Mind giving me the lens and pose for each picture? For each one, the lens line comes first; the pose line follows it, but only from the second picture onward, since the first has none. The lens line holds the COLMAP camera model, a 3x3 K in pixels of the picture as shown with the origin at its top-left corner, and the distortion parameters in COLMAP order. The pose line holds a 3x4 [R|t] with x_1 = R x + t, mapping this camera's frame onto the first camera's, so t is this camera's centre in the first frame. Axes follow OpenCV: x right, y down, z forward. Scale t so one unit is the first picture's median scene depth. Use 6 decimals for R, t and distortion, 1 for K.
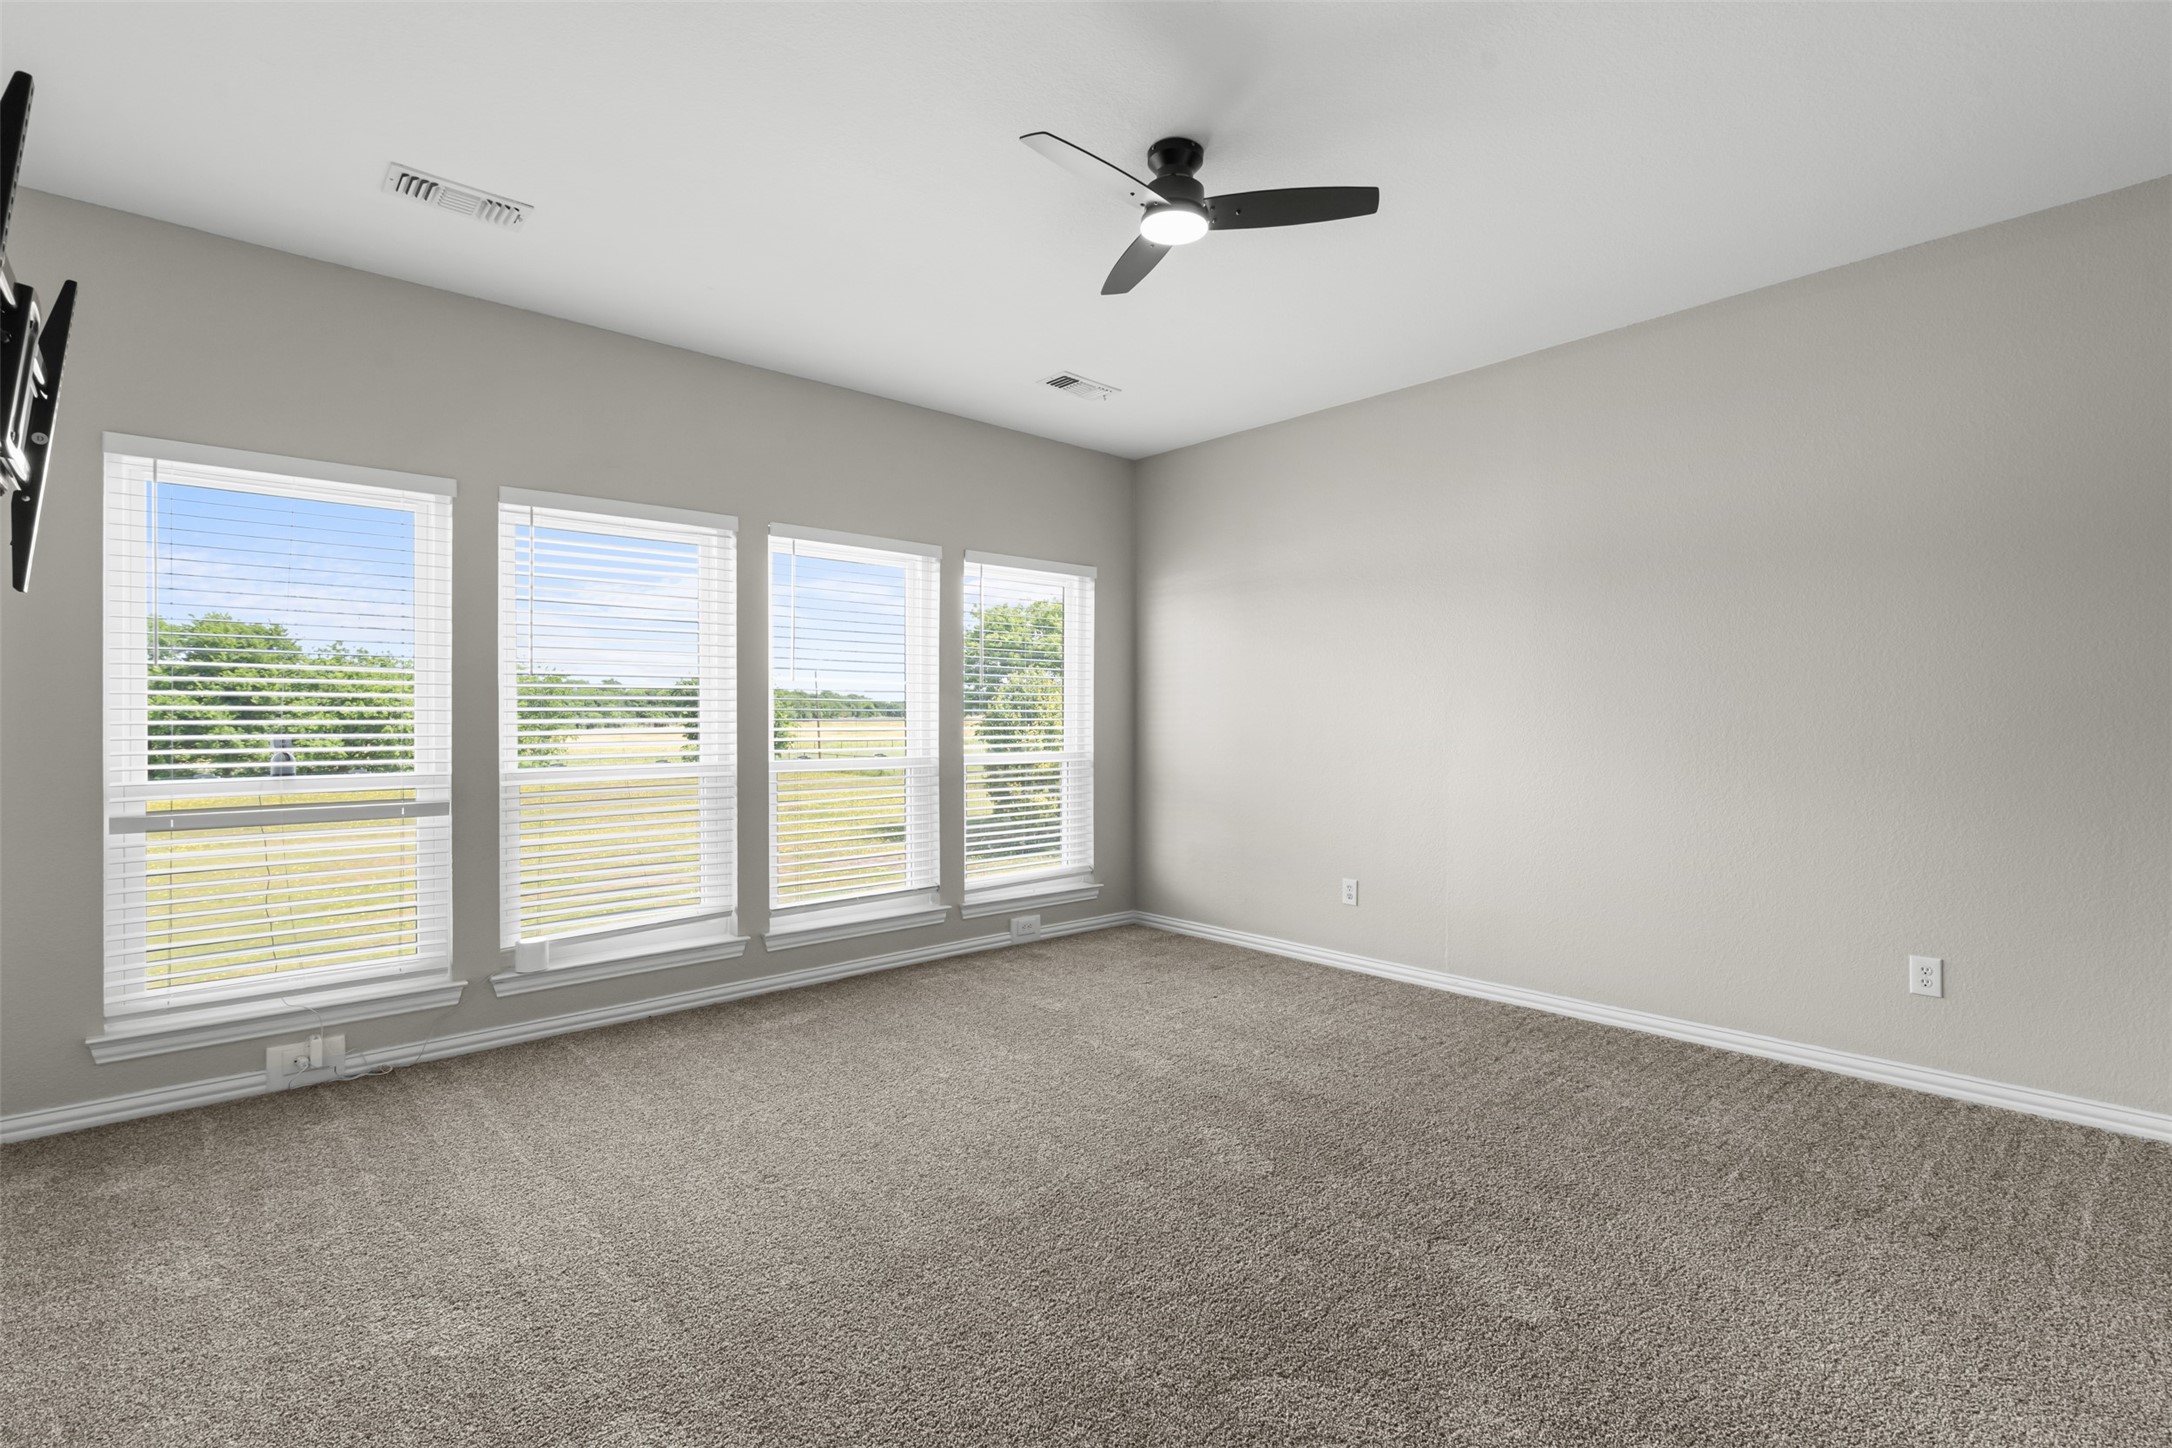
lens RADIAL K [[987.7, 0, 1095.6], [0, 987.7, 711.8], [0, 0, 1]] dist [-0.002262, -0.000330]
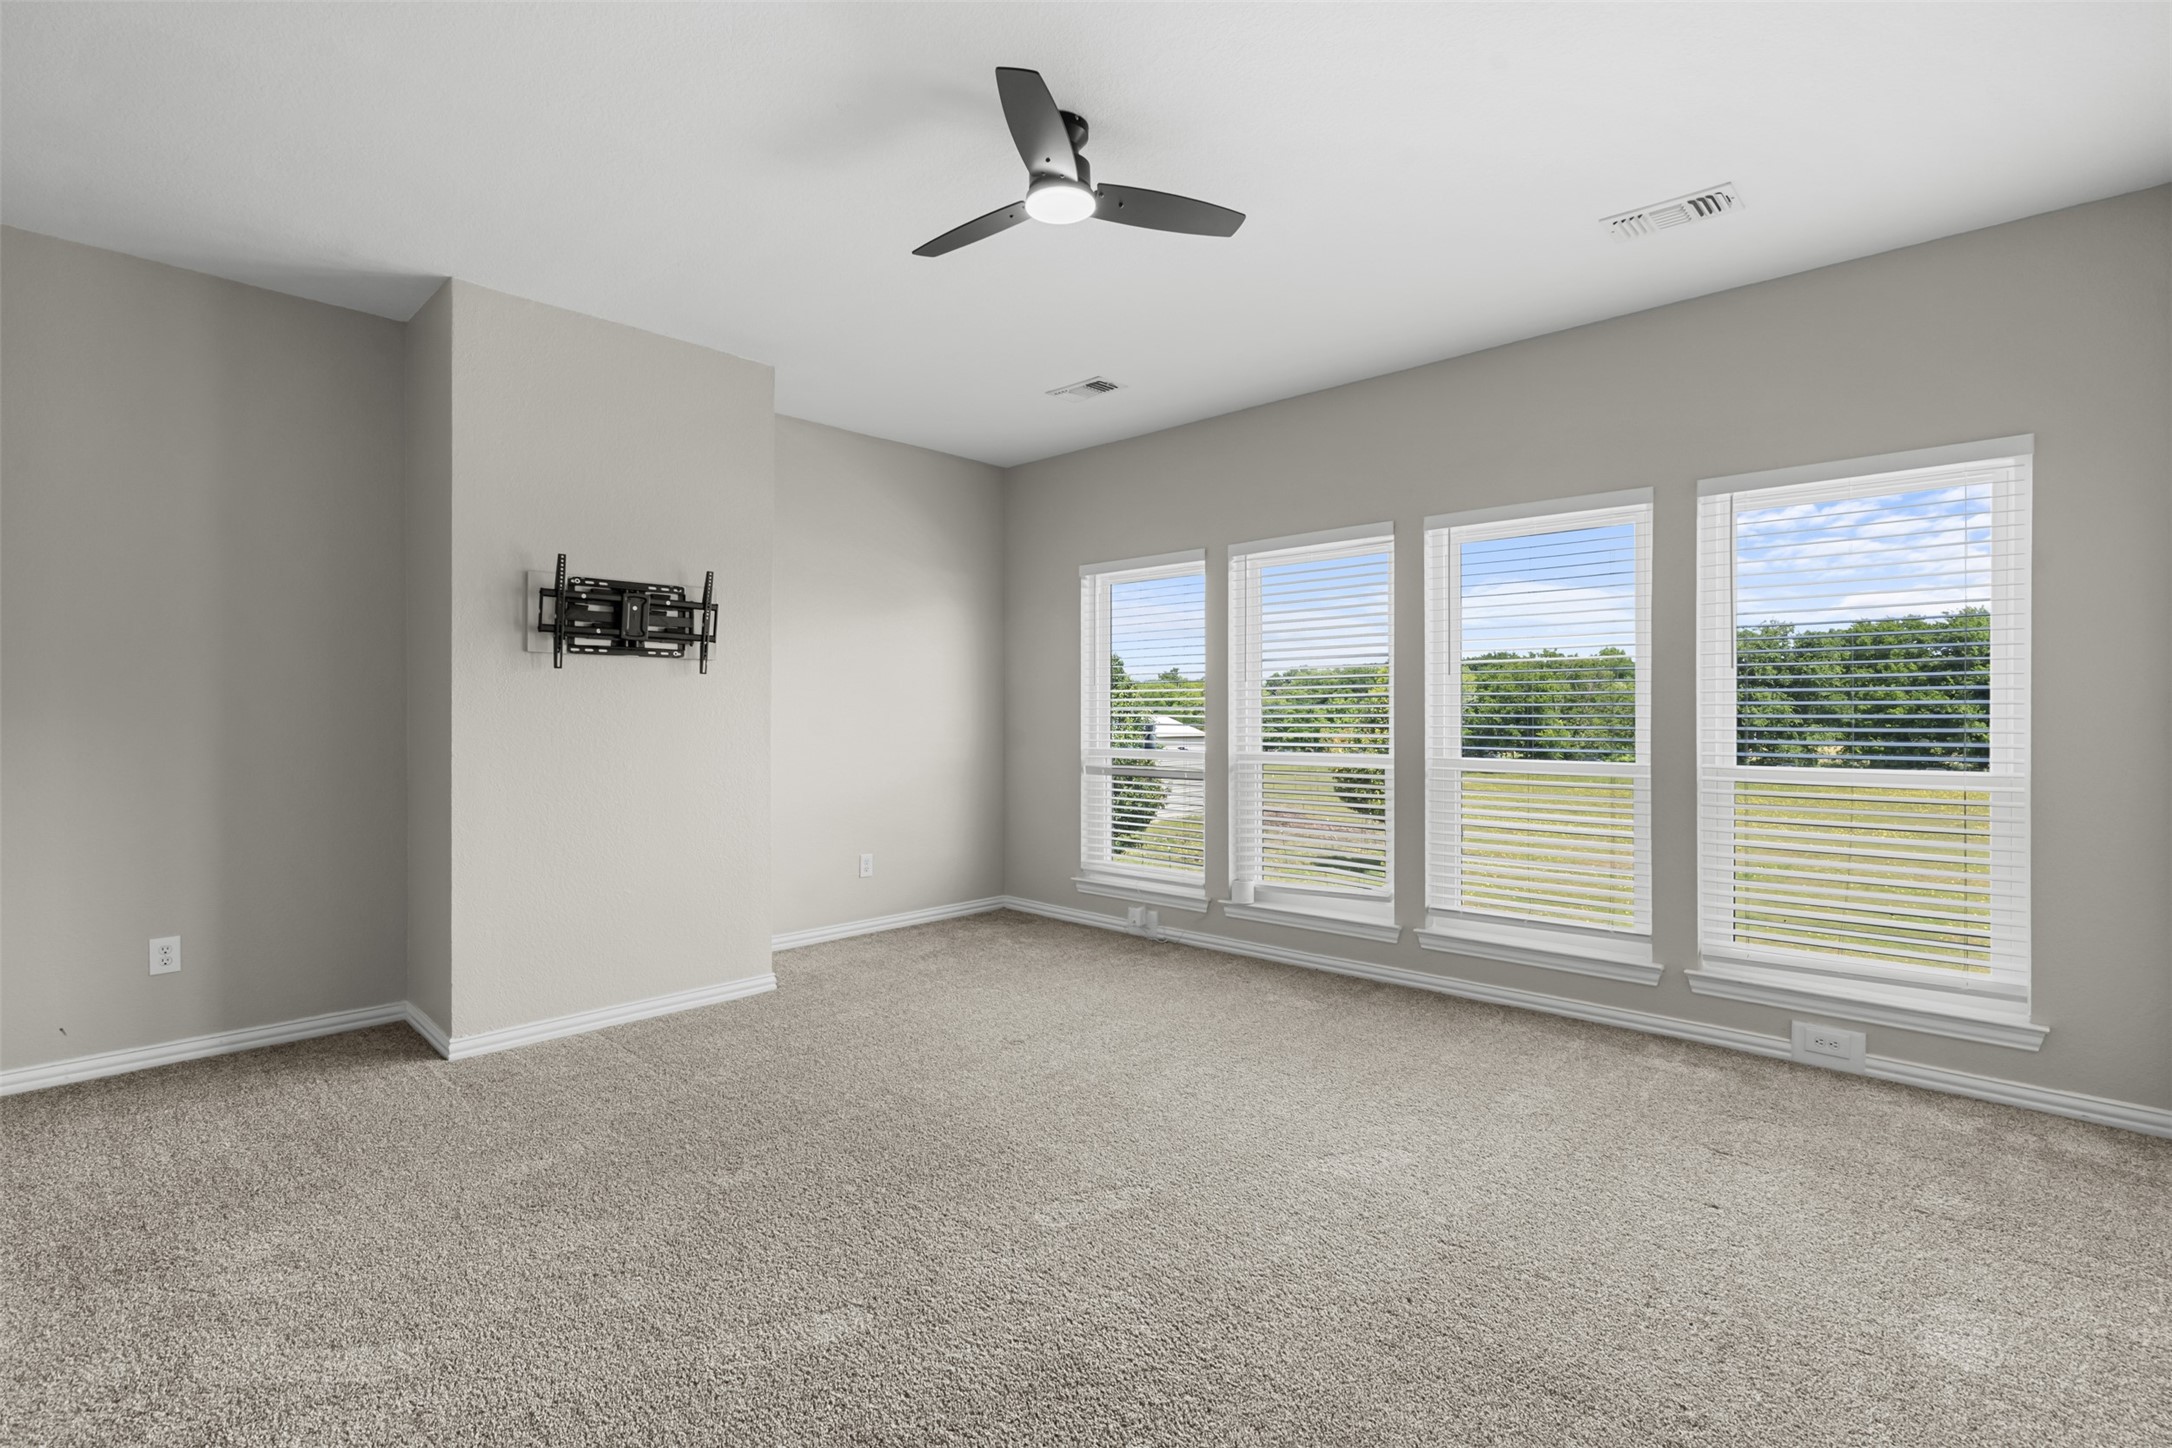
lens RADIAL K [[987.7, 0, 1095.6], [0, 987.7, 711.8], [0, 0, 1]] dist [-0.002262, -0.000330]
pose [[0.101365, 0.000513, -0.994849, 0.627905], [0.005580, 0.999984, 0.001084, 0.000896], [0.994834, -0.005661, 0.101361, 0.568568]]
